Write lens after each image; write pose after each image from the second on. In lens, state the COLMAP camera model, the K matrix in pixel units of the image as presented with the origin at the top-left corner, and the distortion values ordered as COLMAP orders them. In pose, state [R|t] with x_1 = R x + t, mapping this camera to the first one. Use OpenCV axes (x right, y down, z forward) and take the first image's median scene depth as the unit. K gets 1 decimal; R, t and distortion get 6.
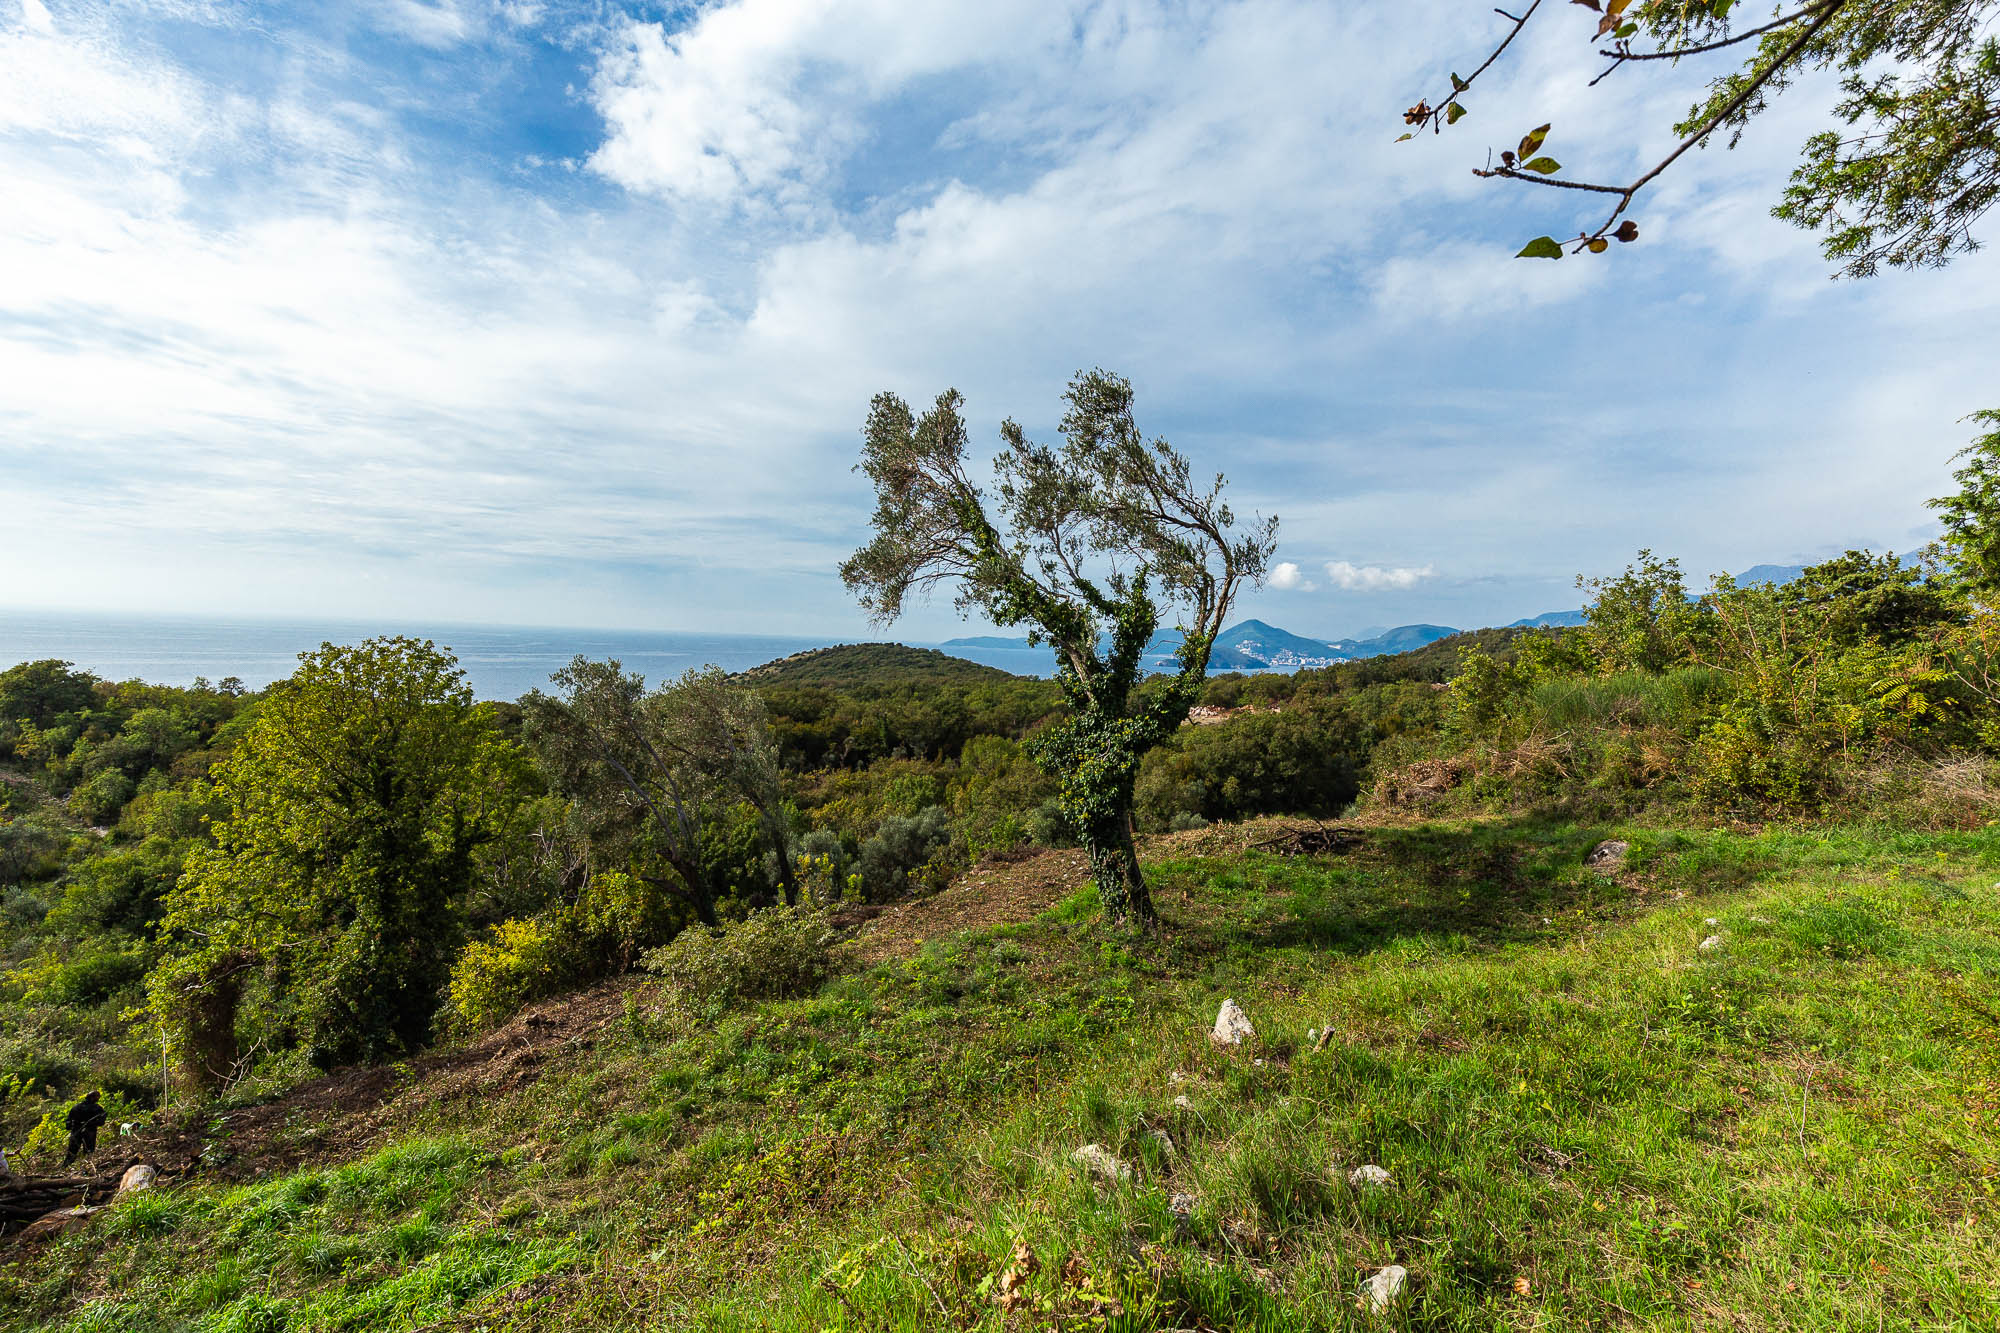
lens RADIAL K [[912.3, 0, 1015.0], [0, 912.3, 665.8], [0, 0, 1]] dist [0.011804, 0.000030]
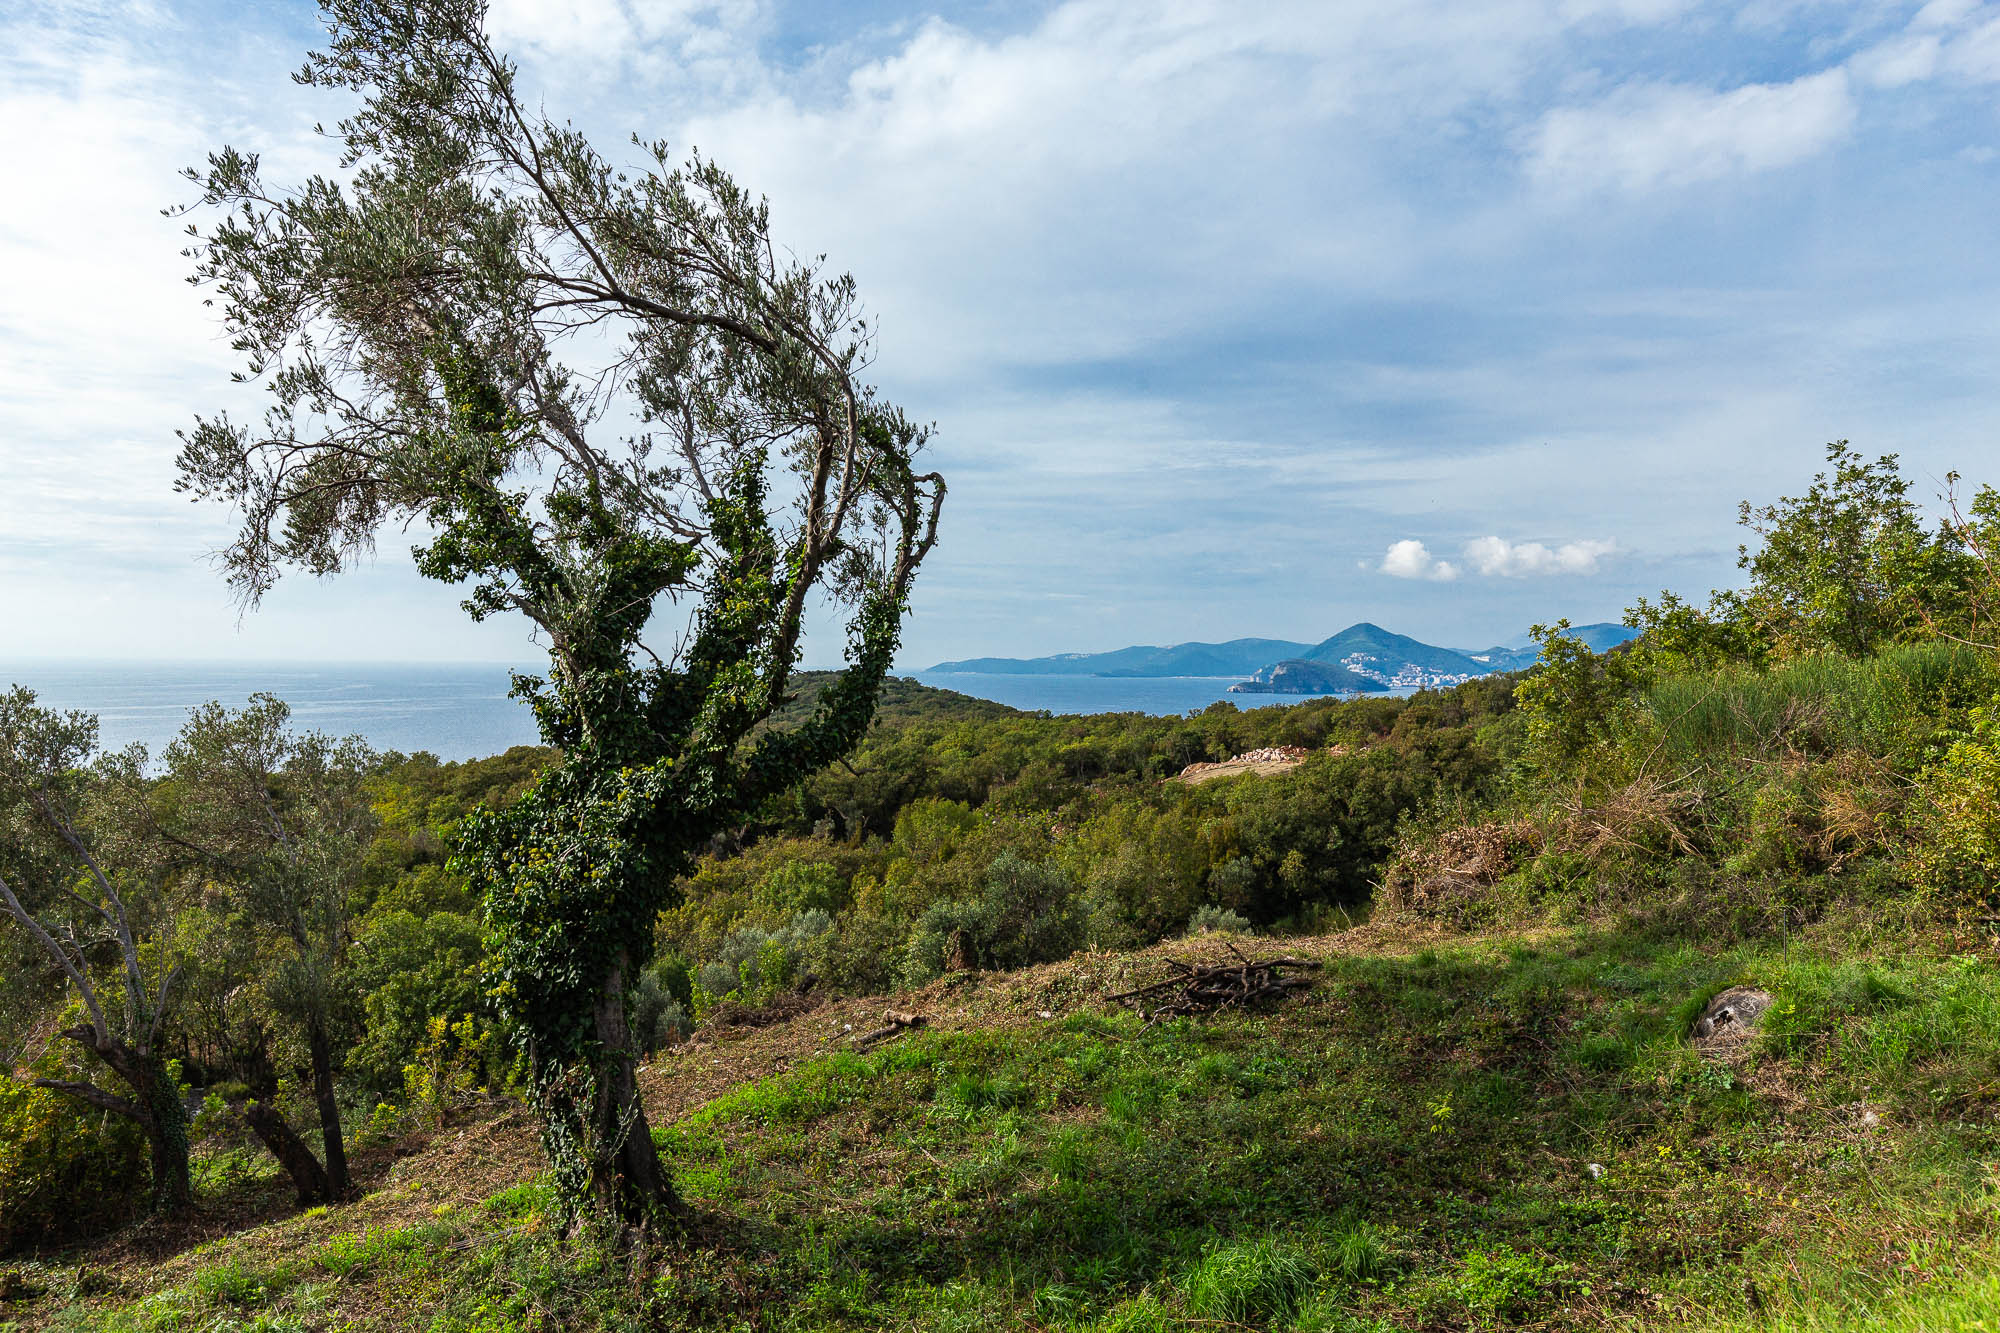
lens RADIAL K [[1273.5, 0, 1054.2], [0, 1273.5, 674.0], [0, 0, 1]] dist [0.025779, -0.003403]
pose [[0.999604, -0.027565, 0.005602, 0.178708], [0.027668, 0.999433, -0.019210, 0.016556], [-0.005070, 0.019358, 0.999800, 0.197411]]
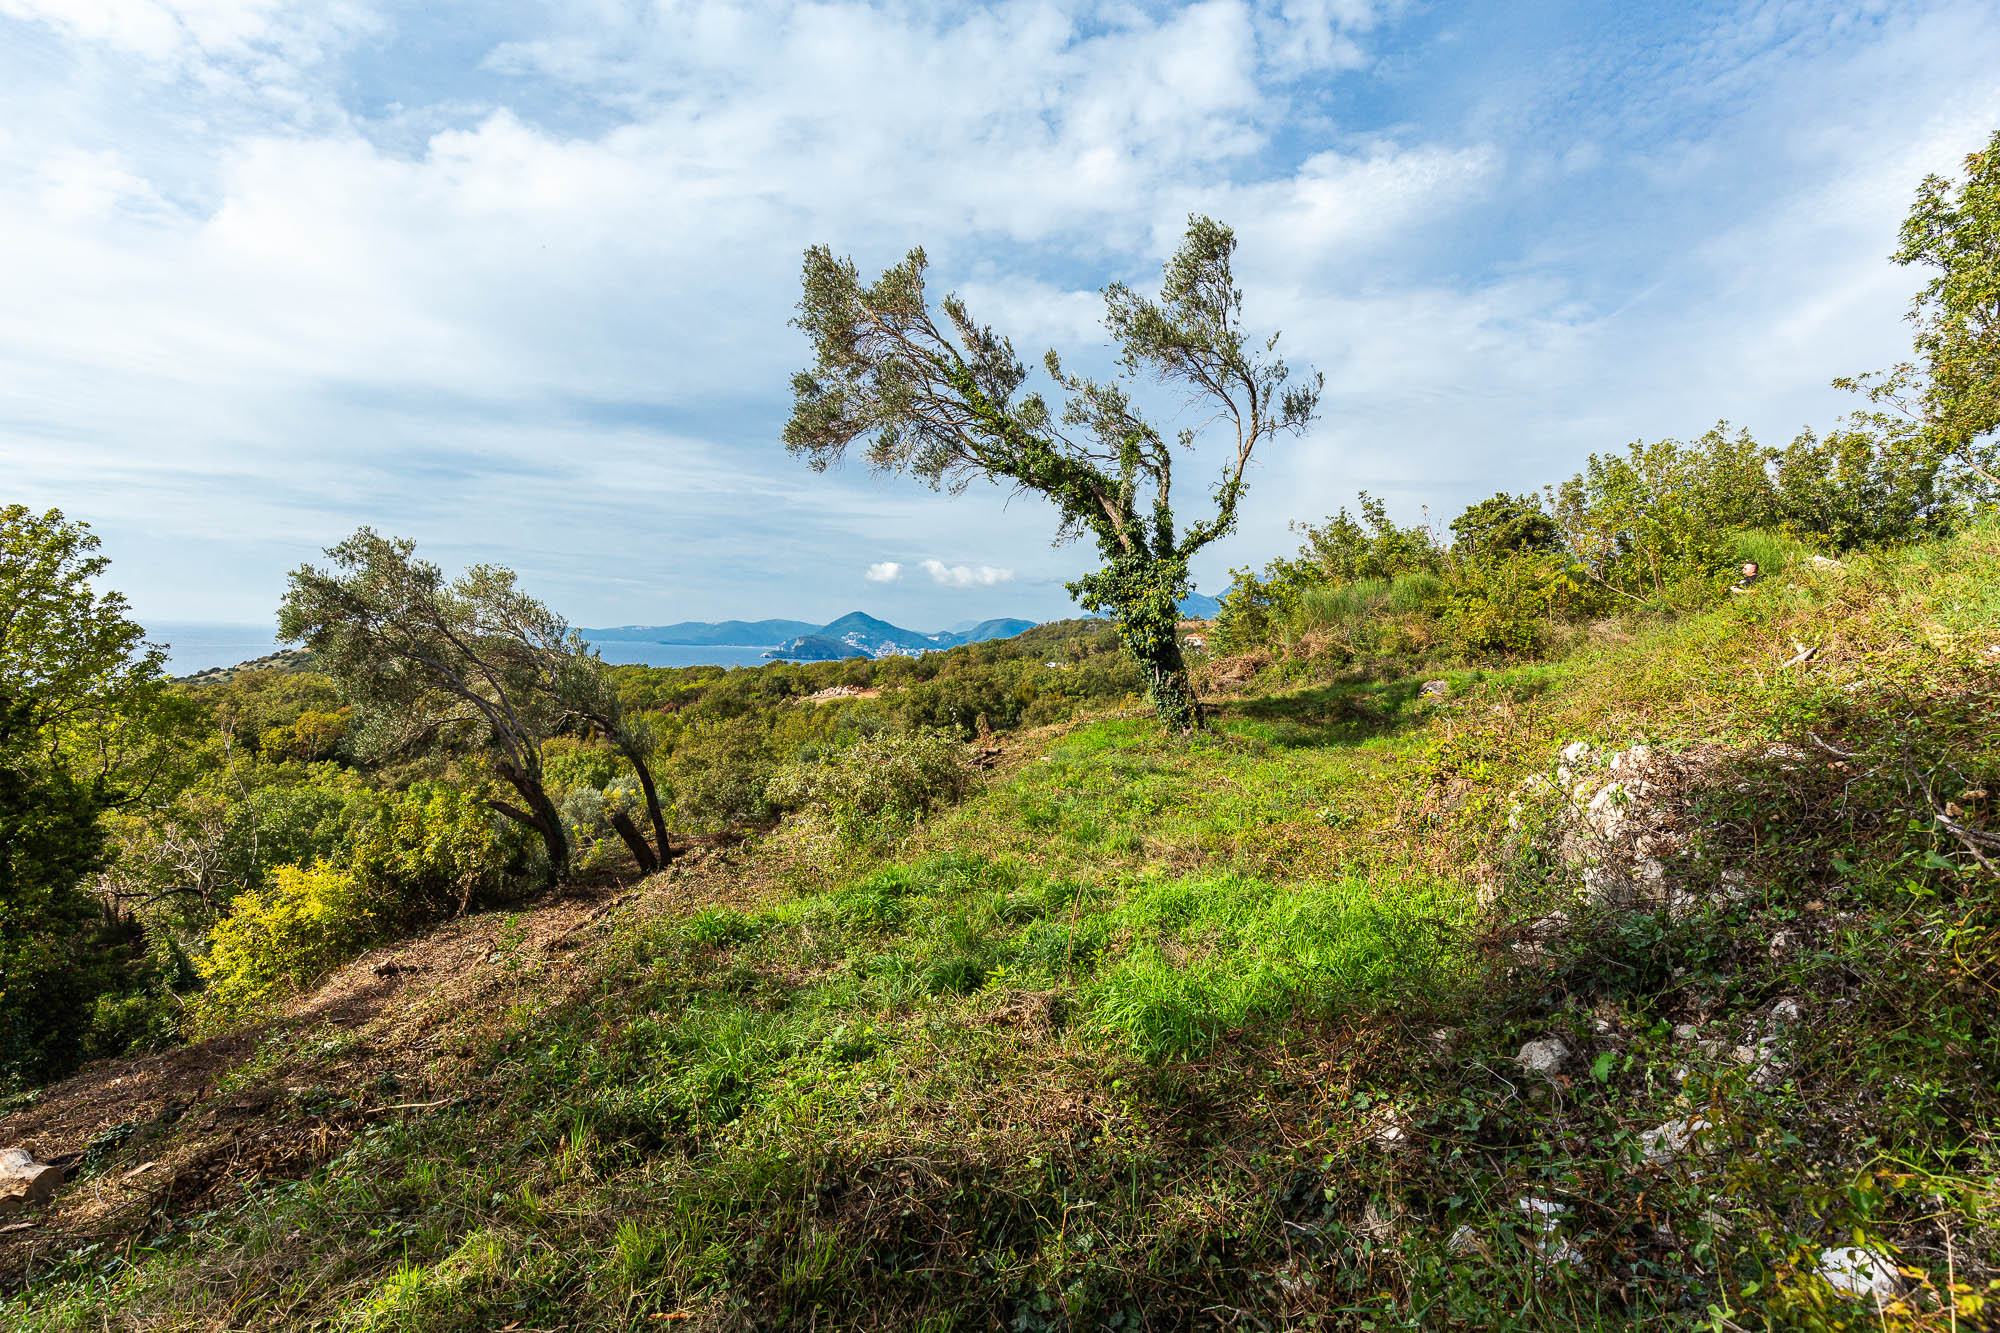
lens RADIAL K [[919.9, 0, 1011.4], [0, 919.9, 654.4], [0, 0, 1]] dist [0.004913, 0.000848]
pose [[0.903603, -0.005212, 0.428340, -0.286968], [0.010068, 0.999908, -0.009072, 0.100672], [-0.428253, 0.012509, 0.903572, 0.048146]]
